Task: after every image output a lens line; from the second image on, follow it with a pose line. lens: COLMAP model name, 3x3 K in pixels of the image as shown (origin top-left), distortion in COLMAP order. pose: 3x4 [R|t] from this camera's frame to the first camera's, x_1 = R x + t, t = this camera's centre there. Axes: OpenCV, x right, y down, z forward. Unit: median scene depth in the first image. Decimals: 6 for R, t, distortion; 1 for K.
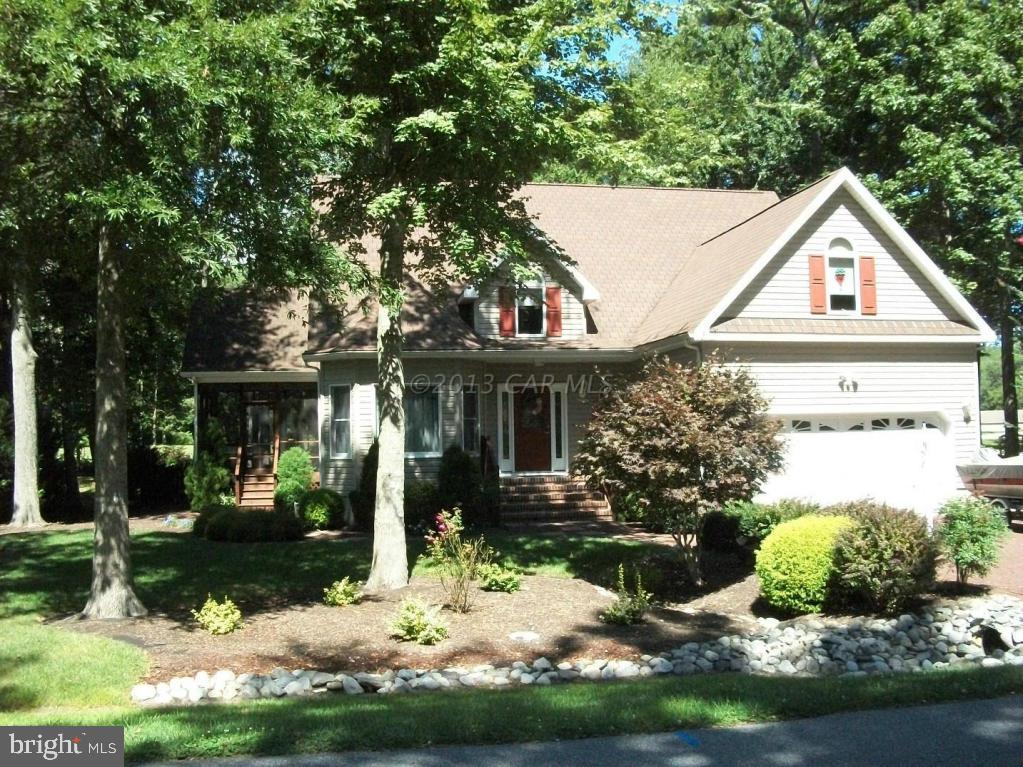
lens RADIAL K [[982.7, 0, 519.2], [0, 982.7, 387.4], [0, 0, 1]] dist [-0.134500, 0.056634]
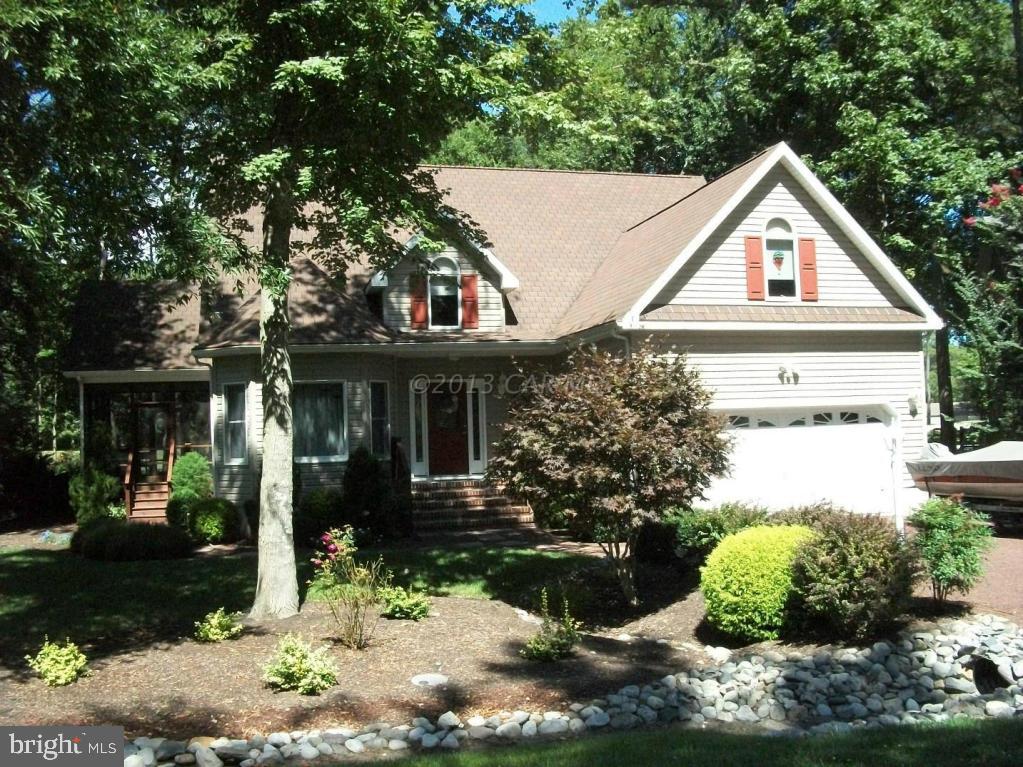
lens RADIAL K [[982.7, 0, 519.2], [0, 982.7, 387.4], [0, 0, 1]] dist [-0.134500, 0.056634]
pose [[0.996936, -0.011274, 0.077401, 0.015617], [0.011184, 0.999936, 0.001605, 0.004648], [-0.077414, -0.000734, 0.996999, 0.131633]]
